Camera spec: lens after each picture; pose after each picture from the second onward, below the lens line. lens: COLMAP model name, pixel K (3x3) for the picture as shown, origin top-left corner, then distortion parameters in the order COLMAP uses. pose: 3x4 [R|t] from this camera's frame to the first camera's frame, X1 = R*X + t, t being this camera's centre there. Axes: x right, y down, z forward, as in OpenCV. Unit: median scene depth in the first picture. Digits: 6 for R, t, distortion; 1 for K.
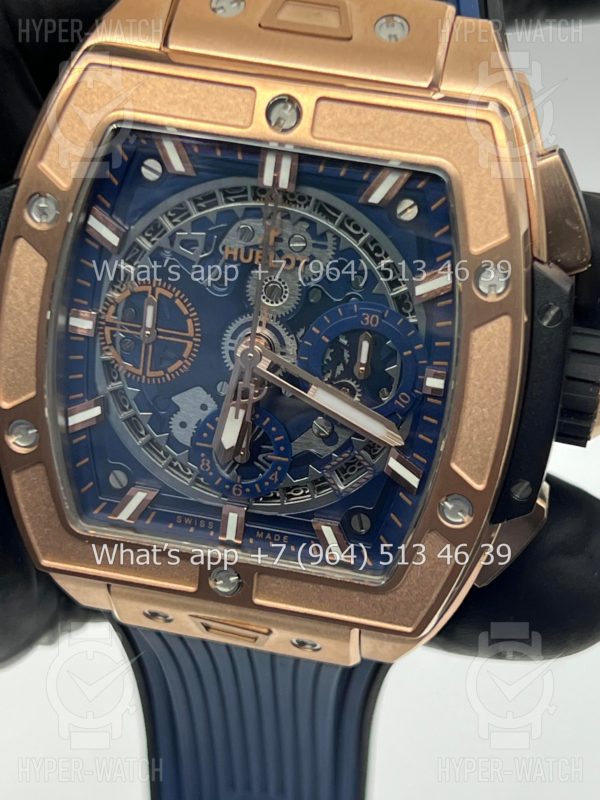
lens RADIAL K [[1922.3, 0, 300.0], [0, 1922.3, 400.0], [0, 0, 1]] dist [0.053559, 0.381957]
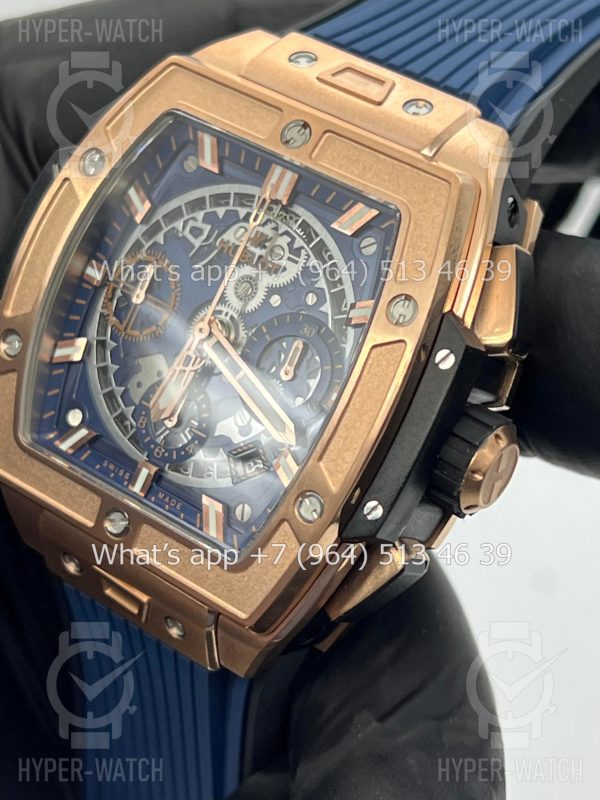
lens RADIAL K [[1922.3, 0, 300.0], [0, 1922.3, 400.0], [0, 0, 1]] dist [0.053559, 0.381957]
pose [[0.898443, 0.306187, -0.314722, 0.391767], [-0.383012, 0.896983, -0.220733, 0.240210], [0.214715, 0.318859, 0.923161, -0.021383]]
